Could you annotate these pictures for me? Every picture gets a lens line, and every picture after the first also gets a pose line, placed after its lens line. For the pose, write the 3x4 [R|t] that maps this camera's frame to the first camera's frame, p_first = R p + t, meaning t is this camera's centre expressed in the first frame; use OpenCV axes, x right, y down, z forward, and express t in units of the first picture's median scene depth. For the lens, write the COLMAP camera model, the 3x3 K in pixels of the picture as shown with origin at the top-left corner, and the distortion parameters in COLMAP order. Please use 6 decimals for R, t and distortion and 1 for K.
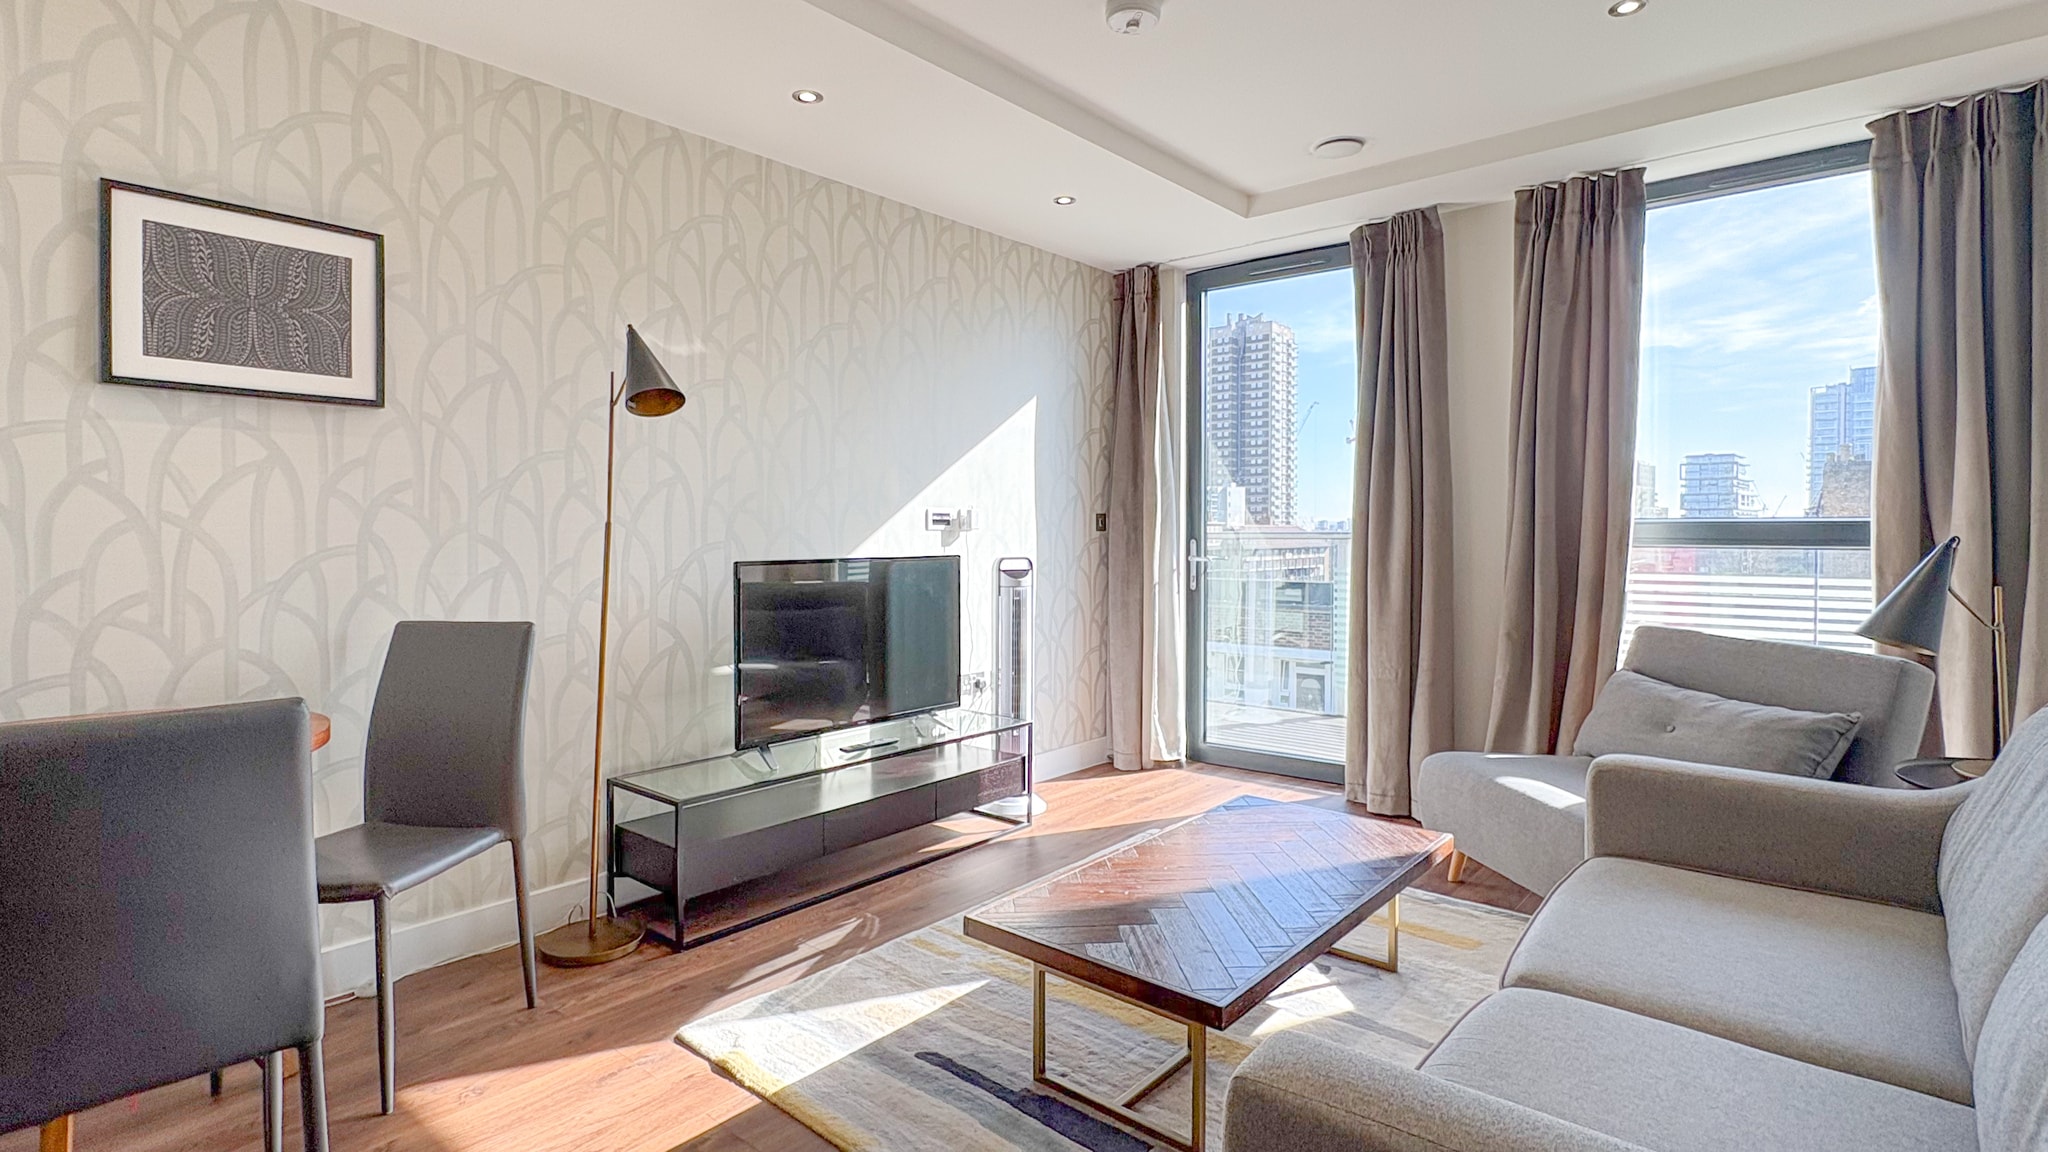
lens RADIAL K [[989.9, 0, 1020.7], [0, 989.9, 563.0], [0, 0, 1]] dist [0.000364, -0.000718]
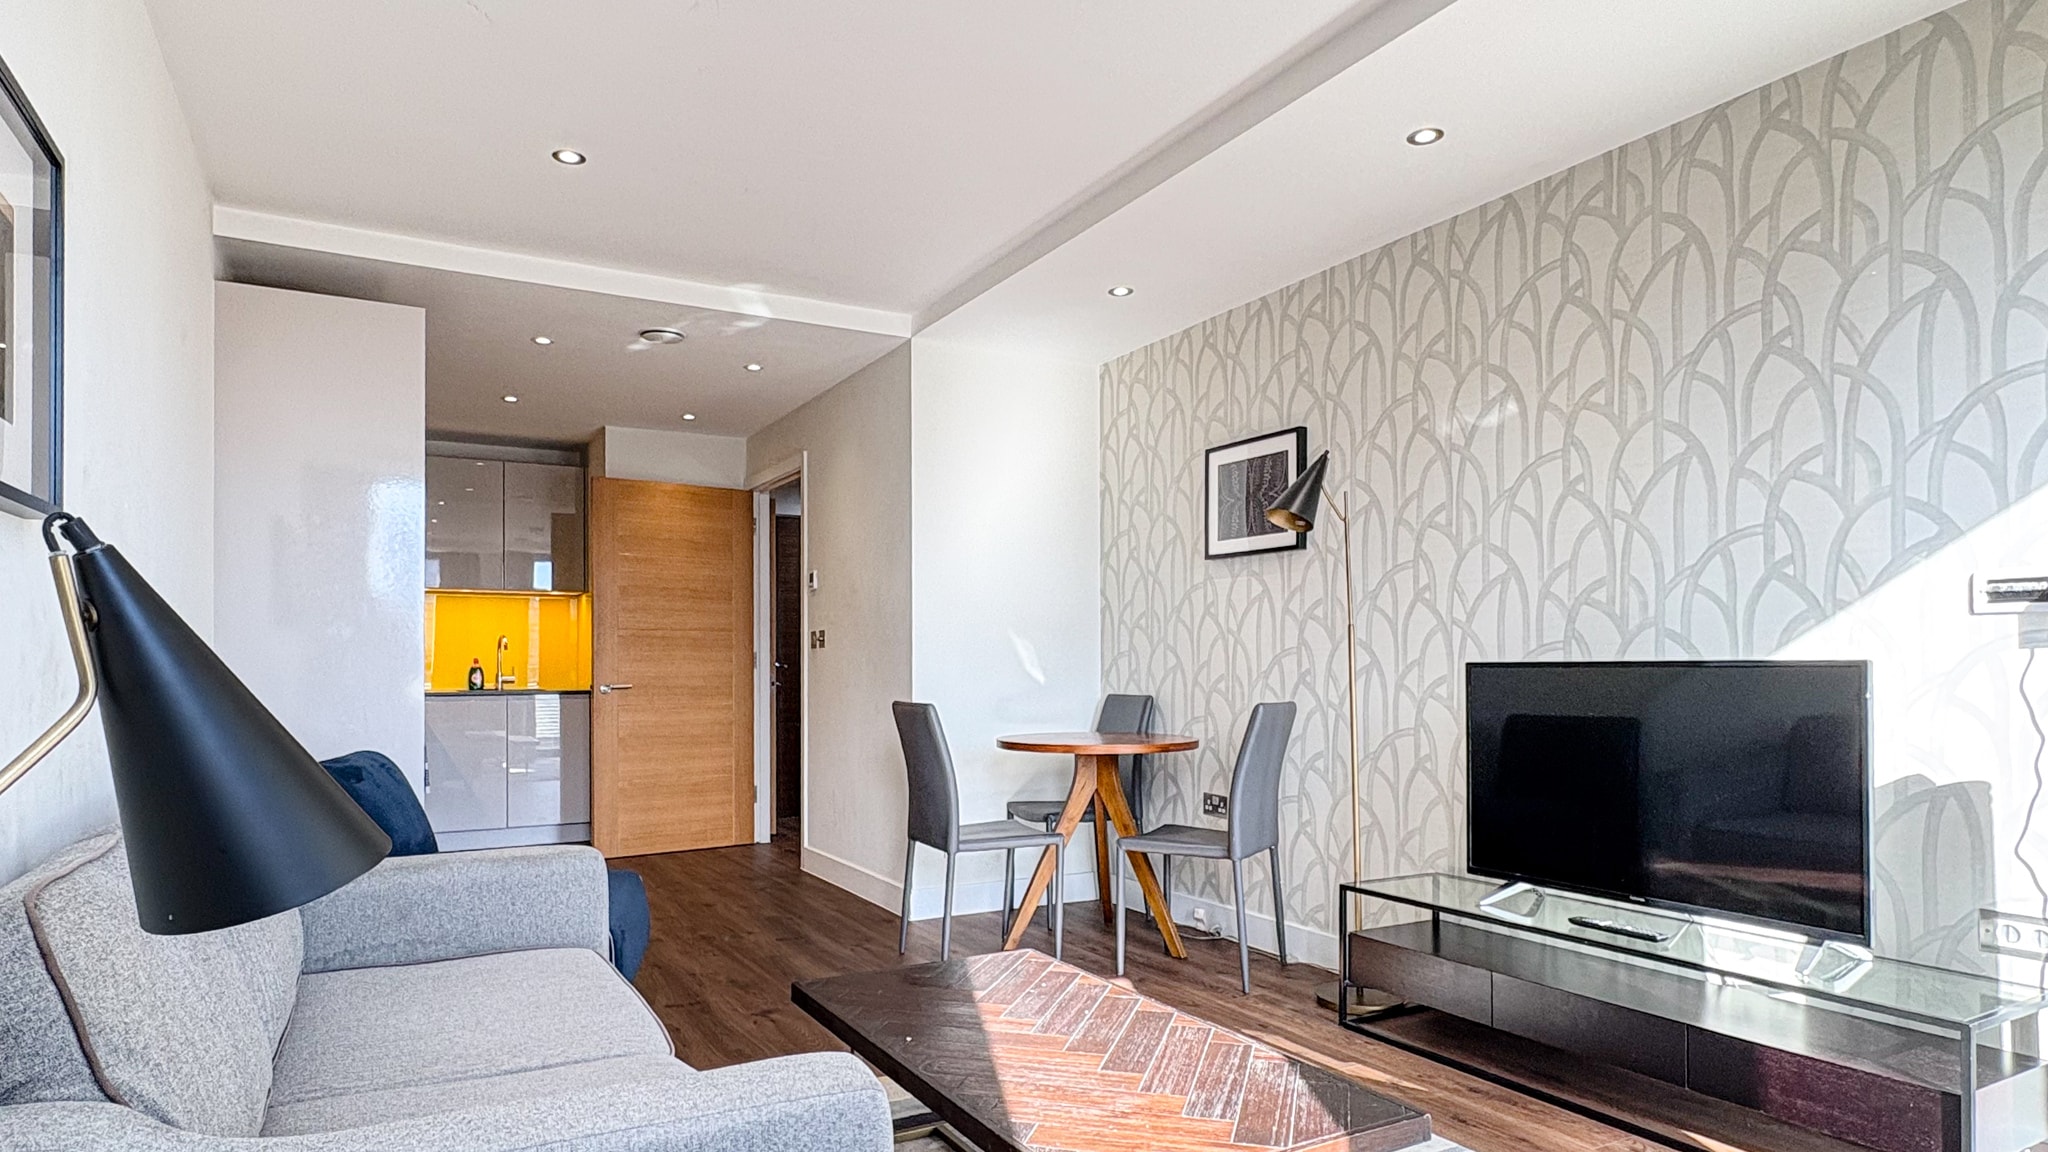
lens RADIAL K [[1173.2, 0, 1024.5], [0, 1173.2, 609.3], [0, 0, 1]] dist [-0.002182, -0.000148]
pose [[-0.335126, -0.018610, -0.941989, 0.783450], [0.002349, 0.999785, -0.020588, -0.028496], [0.942170, -0.009112, -0.335010, 0.887387]]
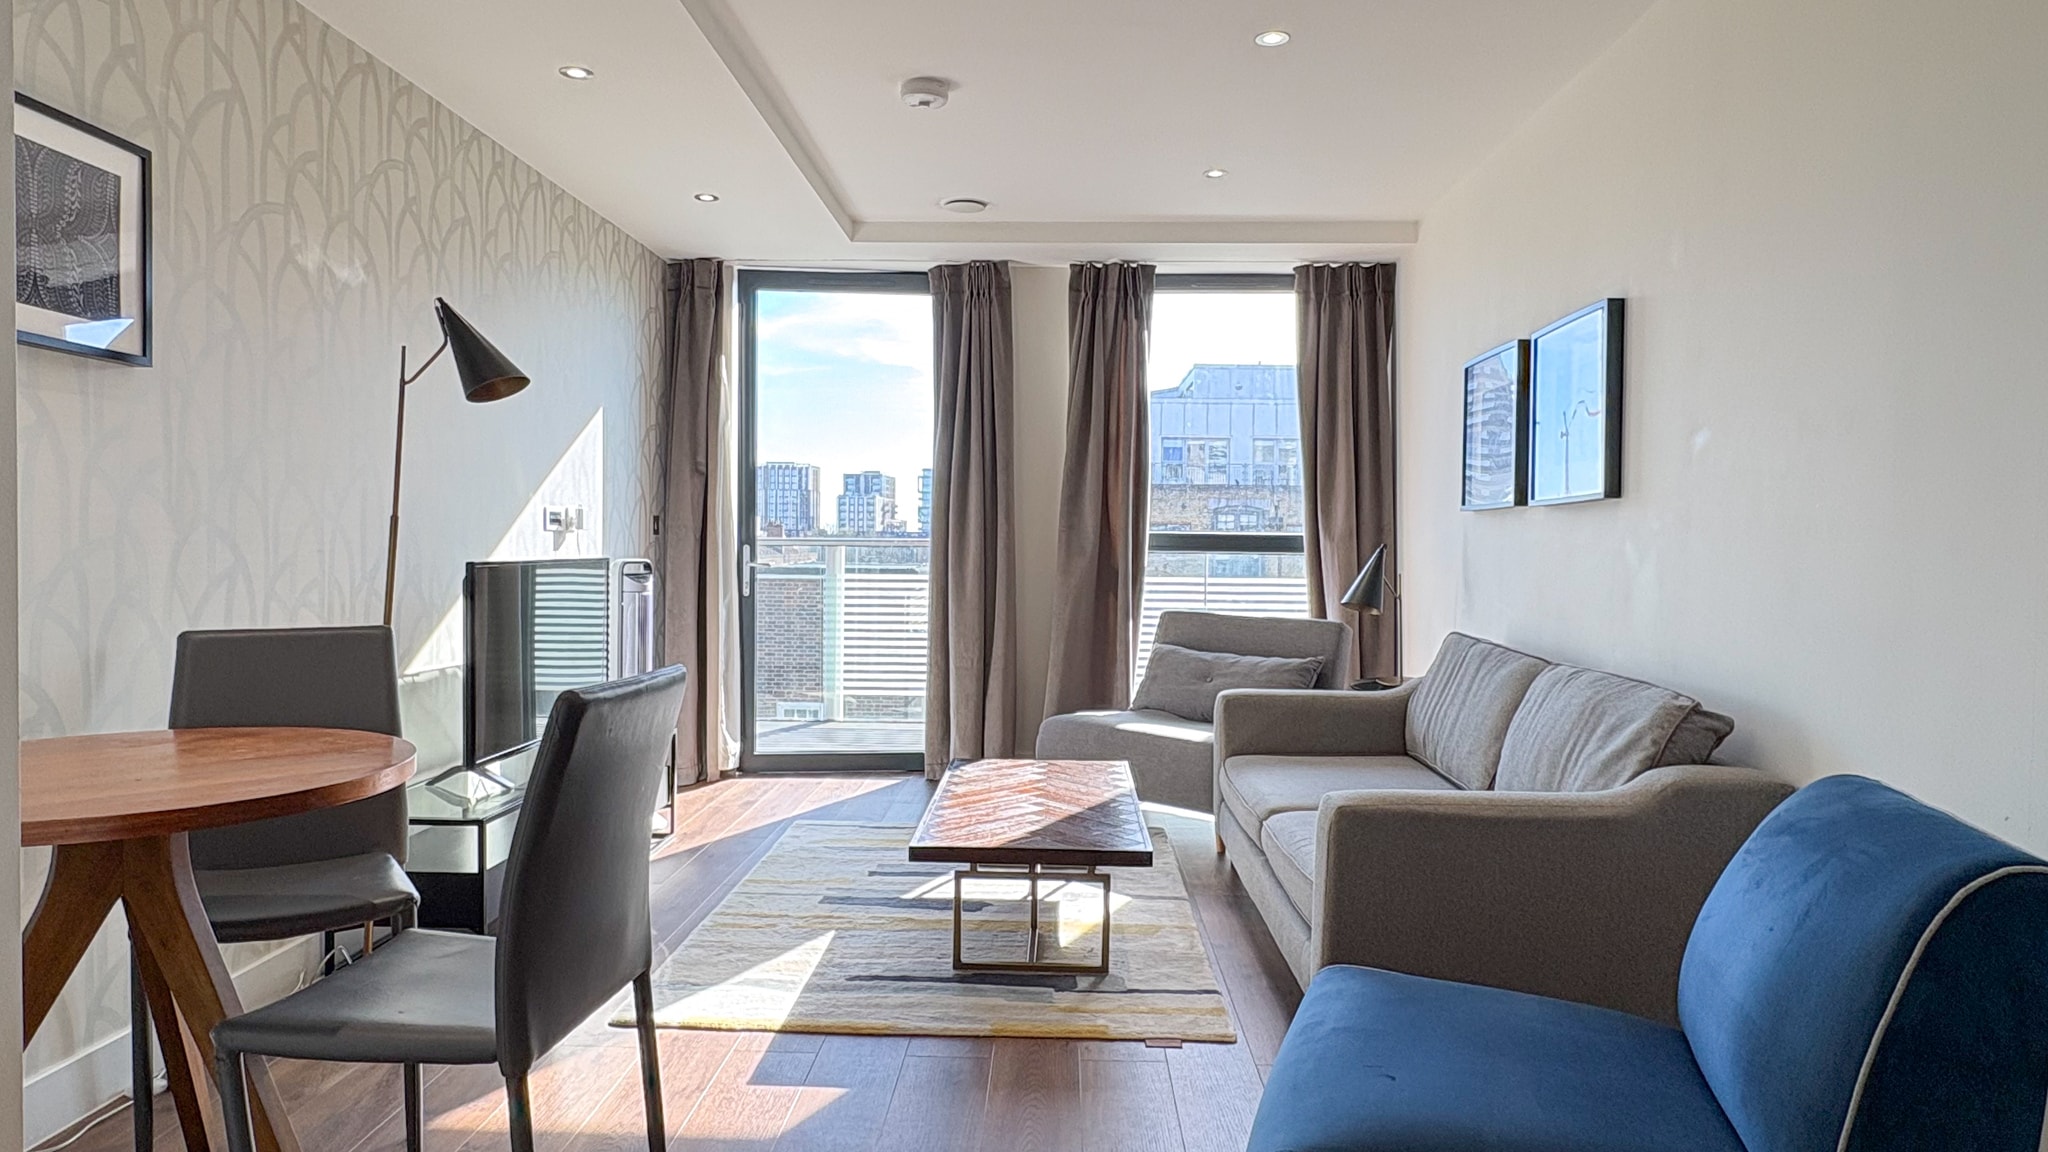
lens RADIAL K [[1160.6, 0, 1025.2], [0, 1160.6, 599.4], [0, 0, 1]] dist [-0.000997, -0.000422]
pose [[0.794408, -0.019460, 0.607073, -0.491846], [0.008479, 0.999745, 0.020952, 0.013891], [-0.607325, -0.011497, 0.794370, -0.136122]]
